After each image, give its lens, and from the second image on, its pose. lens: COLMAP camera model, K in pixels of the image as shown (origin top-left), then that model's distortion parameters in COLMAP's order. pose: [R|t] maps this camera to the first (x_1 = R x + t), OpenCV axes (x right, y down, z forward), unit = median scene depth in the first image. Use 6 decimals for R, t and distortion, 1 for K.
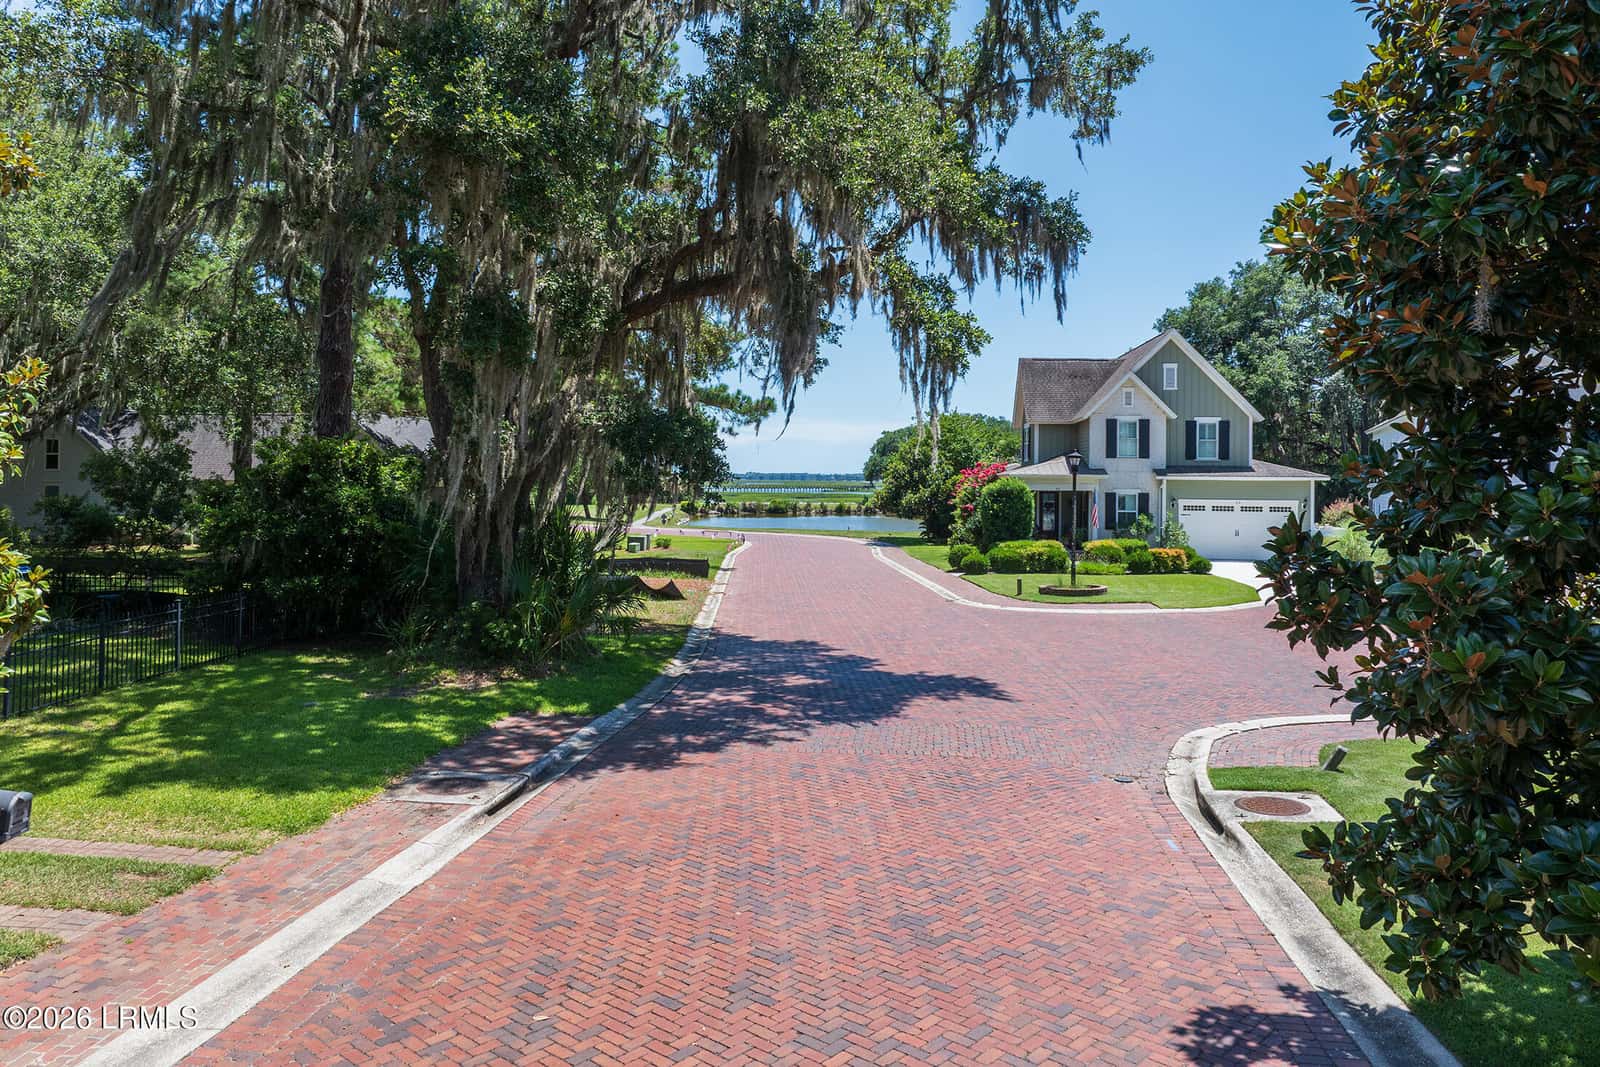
lens RADIAL K [[1121.9, 0, 808.0], [0, 1121.9, 470.5], [0, 0, 1]] dist [-0.033775, -0.008102]
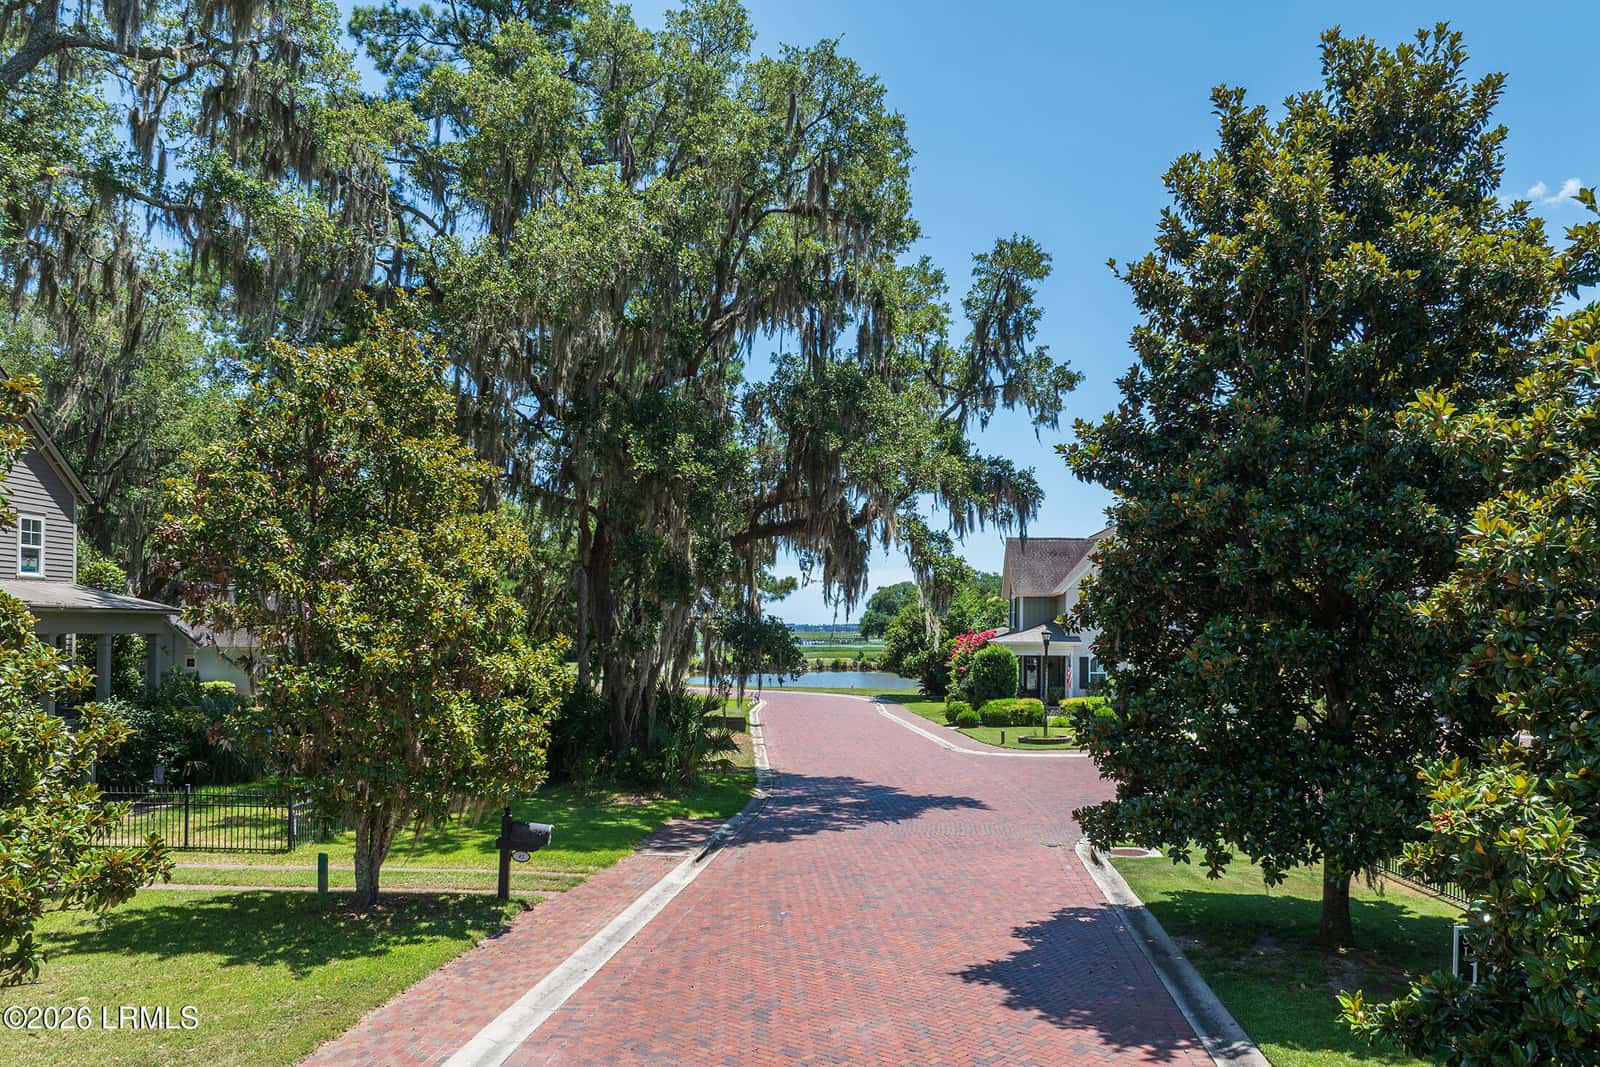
lens RADIAL K [[1963.5, 0, 800.0], [0, 1963.5, 533.5], [0, 0, 1]] dist [-0.006218, -0.019160]
pose [[0.998316, -0.001681, 0.057987, -0.212365], [0.002263, 0.999948, -0.009966, -0.132513], [-0.057967, 0.010080, 0.998268, -1.522615]]
